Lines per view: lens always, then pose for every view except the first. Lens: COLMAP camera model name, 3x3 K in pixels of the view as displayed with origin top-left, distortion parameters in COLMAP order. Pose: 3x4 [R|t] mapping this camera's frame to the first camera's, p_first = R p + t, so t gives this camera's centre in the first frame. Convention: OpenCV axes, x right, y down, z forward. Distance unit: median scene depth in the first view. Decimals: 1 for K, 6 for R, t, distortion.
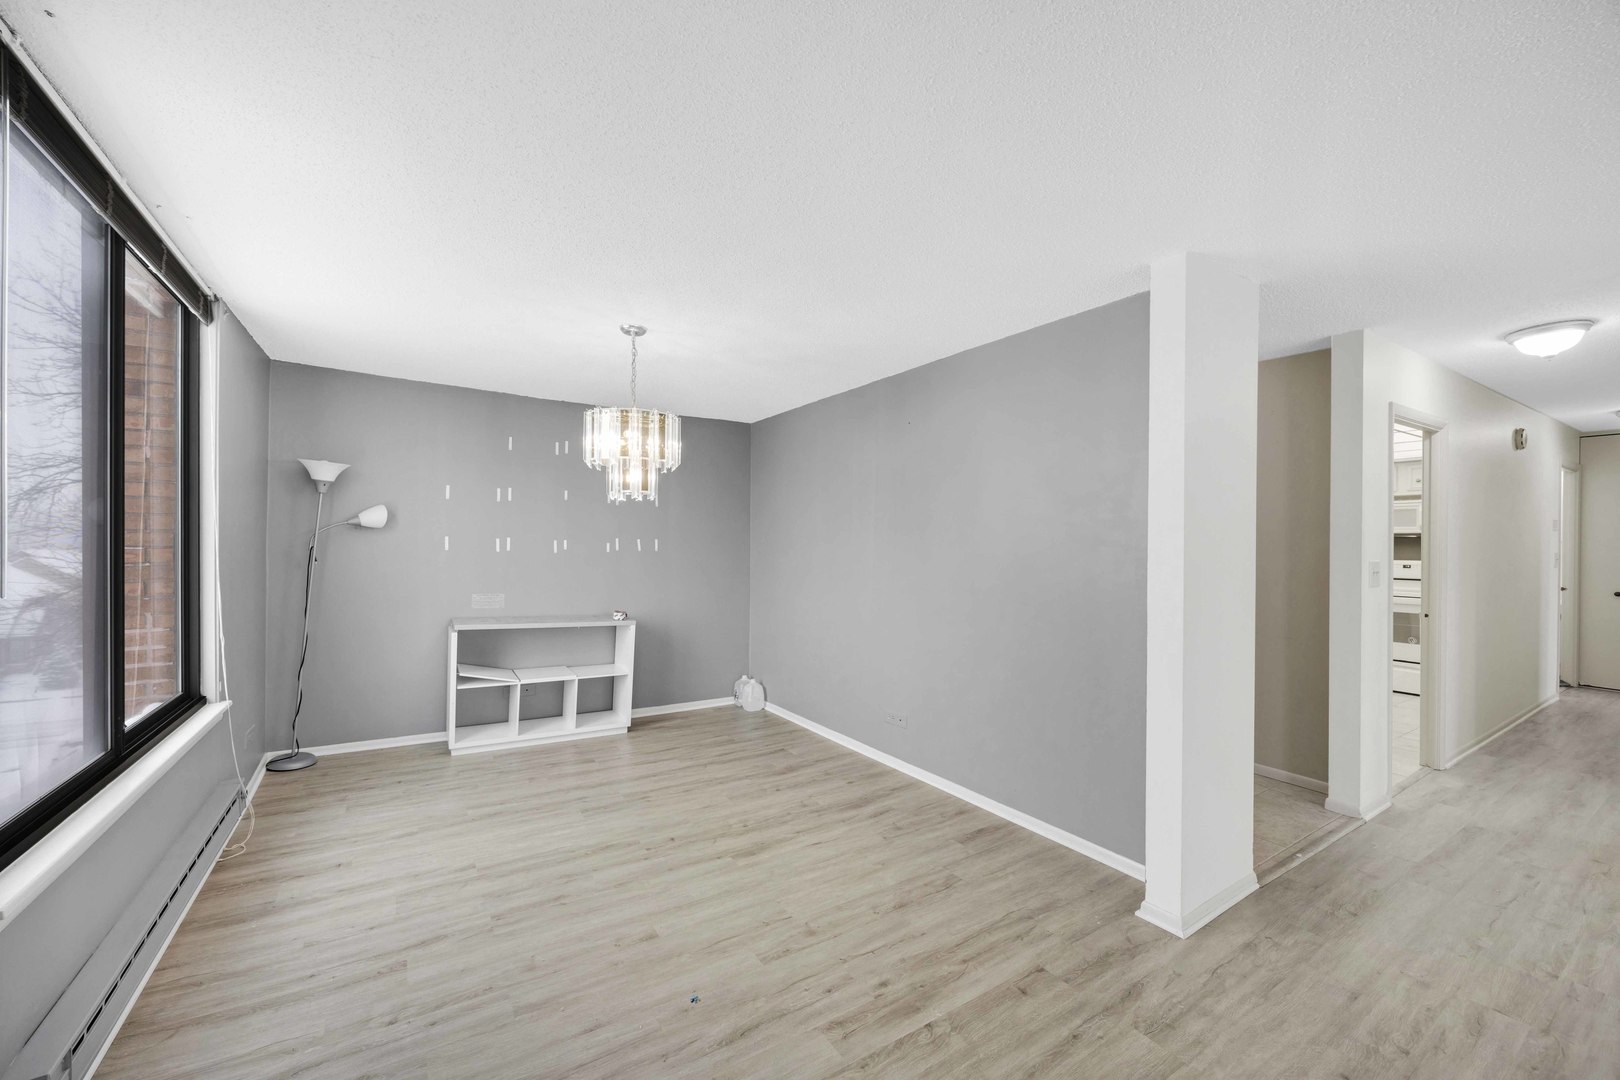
lens RADIAL K [[621.9, 0, 815.8], [0, 621.9, 538.6], [0, 0, 1]] dist [0.001429, 0.000110]
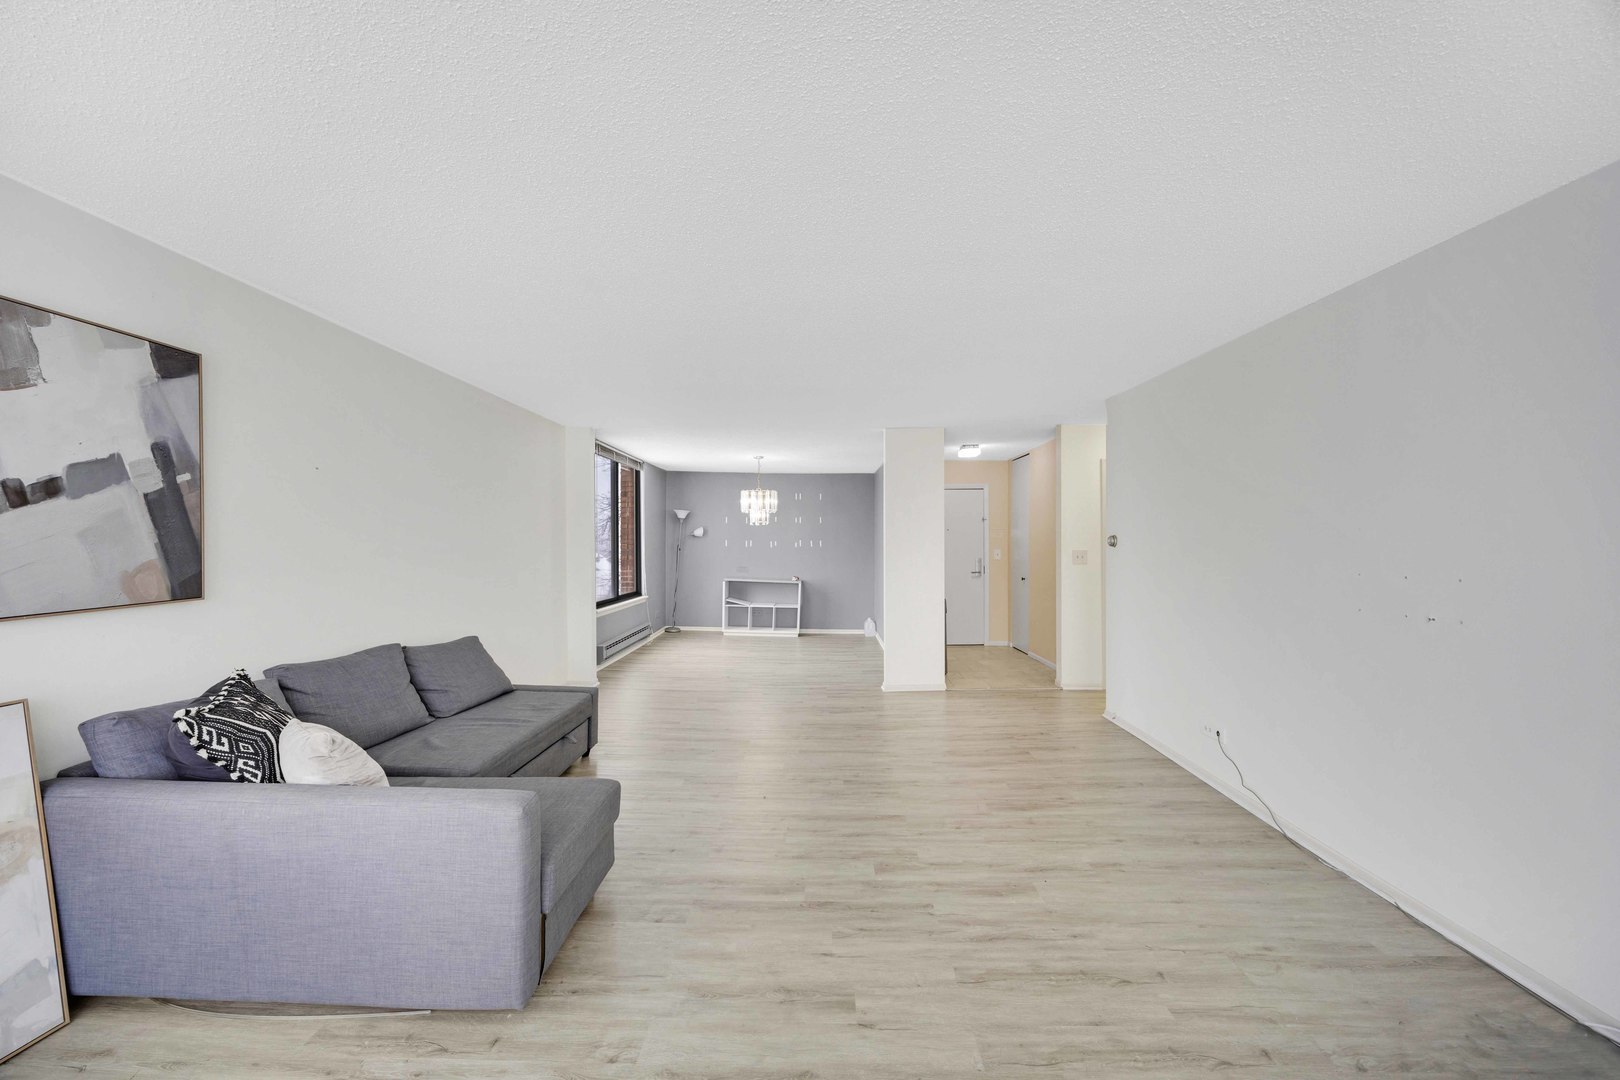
lens RADIAL K [[660.7, 0, 848.4], [0, 660.7, 535.5], [0, 0, 1]] dist [-0.013861, 0.000847]
pose [[0.838797, -0.013174, -0.544285, 1.228406], [0.007198, 0.999888, -0.013110, 0.016792], [0.544397, 0.007079, 0.838798, -0.867364]]
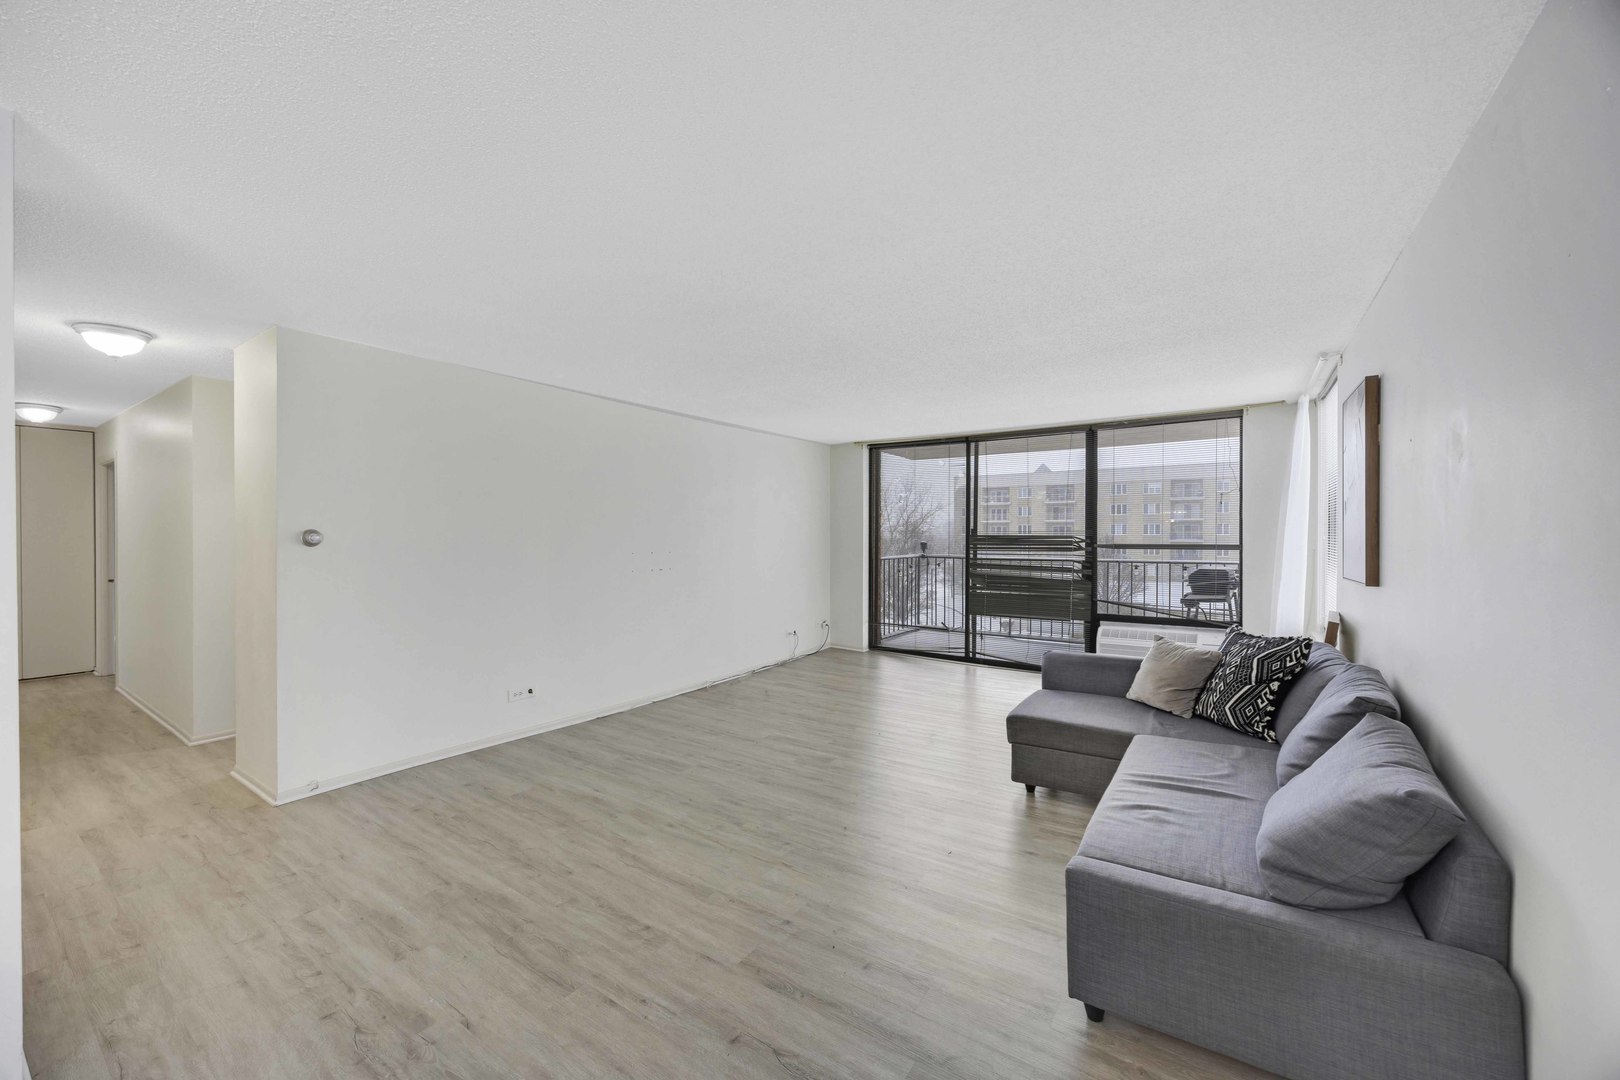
lens RADIAL K [[660.7, 0, 817.8], [0, 660.7, 535.5], [0, 0, 1]] dist [-0.013861, 0.000847]
pose [[-0.368814, -0.016941, 0.929349, -0.244978], [0.010718, 0.999690, 0.022476, -0.003496], [-0.929442, 0.018250, -0.368518, 0.274715]]
